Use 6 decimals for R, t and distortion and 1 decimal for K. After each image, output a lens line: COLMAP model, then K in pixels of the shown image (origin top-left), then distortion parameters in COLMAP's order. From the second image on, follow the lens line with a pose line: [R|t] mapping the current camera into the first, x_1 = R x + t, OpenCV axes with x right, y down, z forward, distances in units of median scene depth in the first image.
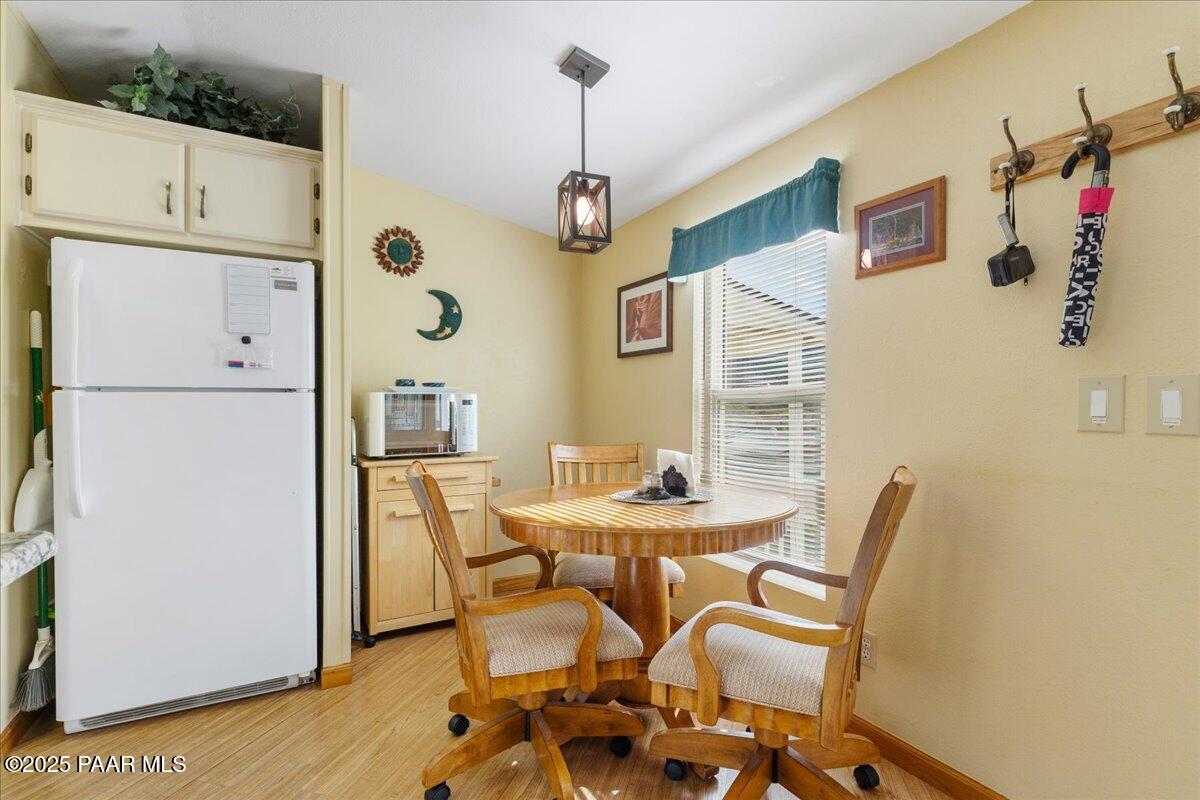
lens RADIAL K [[570.2, 0, 611.0], [0, 570.2, 410.2], [0, 0, 1]] dist [-0.001407, 0.001785]
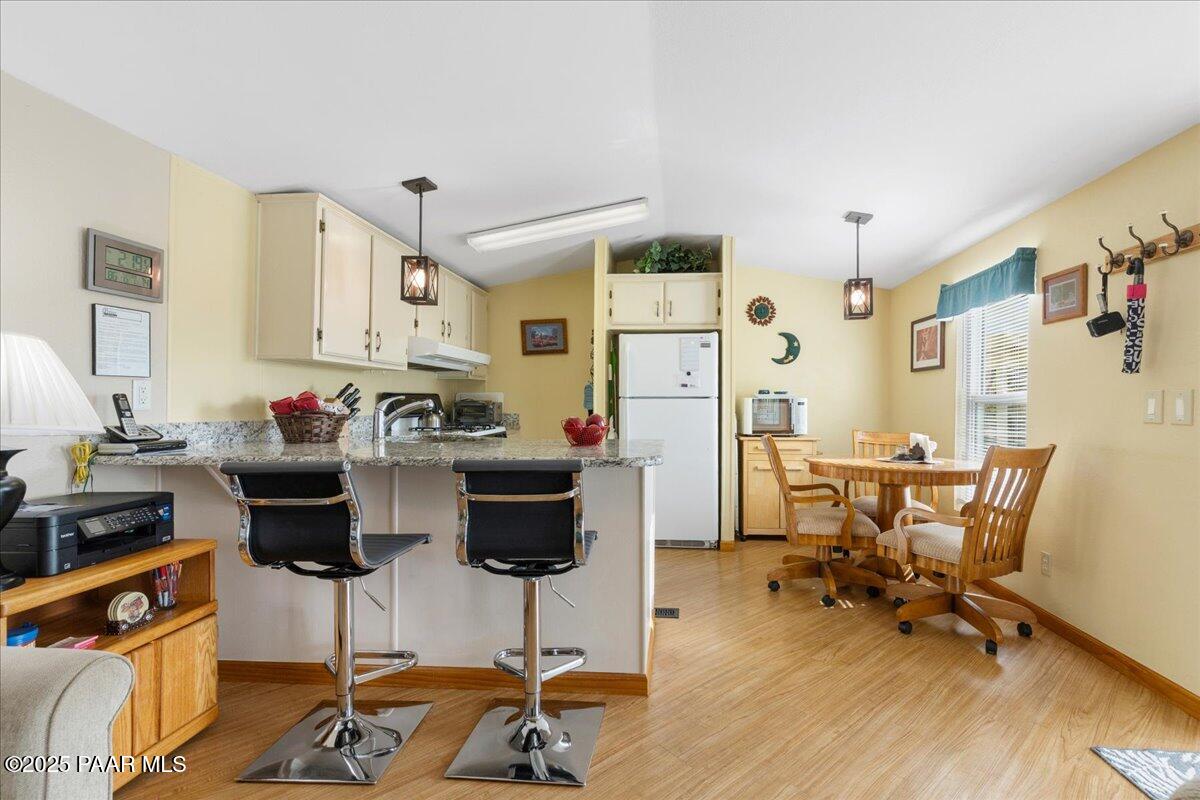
lens RADIAL K [[570.2, 0, 630.6], [0, 570.2, 401.5], [0, 0, 1]] dist [-0.001407, 0.001785]
pose [[0.830908, 0.000556, -0.556409, 0.324616], [-0.008544, 0.999894, -0.011759, 0.004208], [0.556344, 0.014525, 0.830825, -0.805777]]
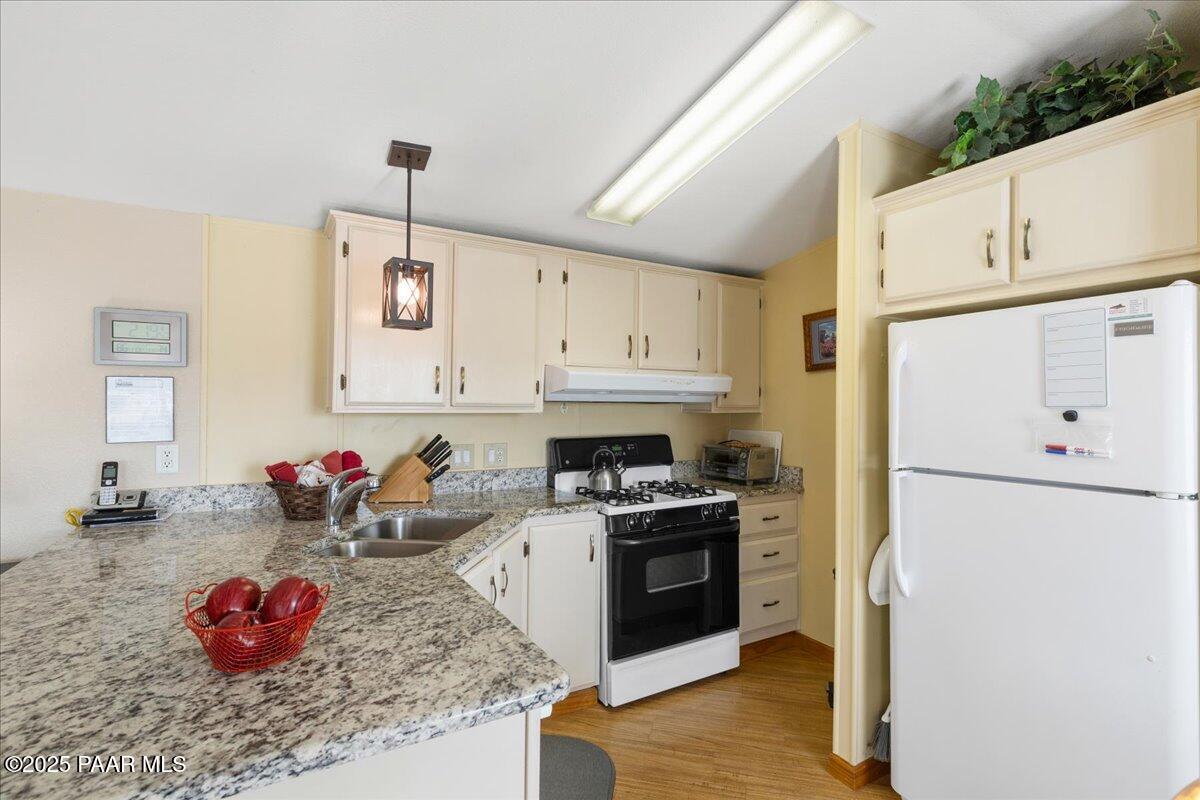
lens RADIAL K [[570.2, 0, 603.8], [0, 570.2, 398.2], [0, 0, 1]] dist [-0.001407, 0.001785]
pose [[0.005830, -0.009269, -0.999940, 0.065455], [-0.011377, 0.999892, -0.009335, -0.127655], [0.999918, 0.011431, 0.005724, 0.399856]]
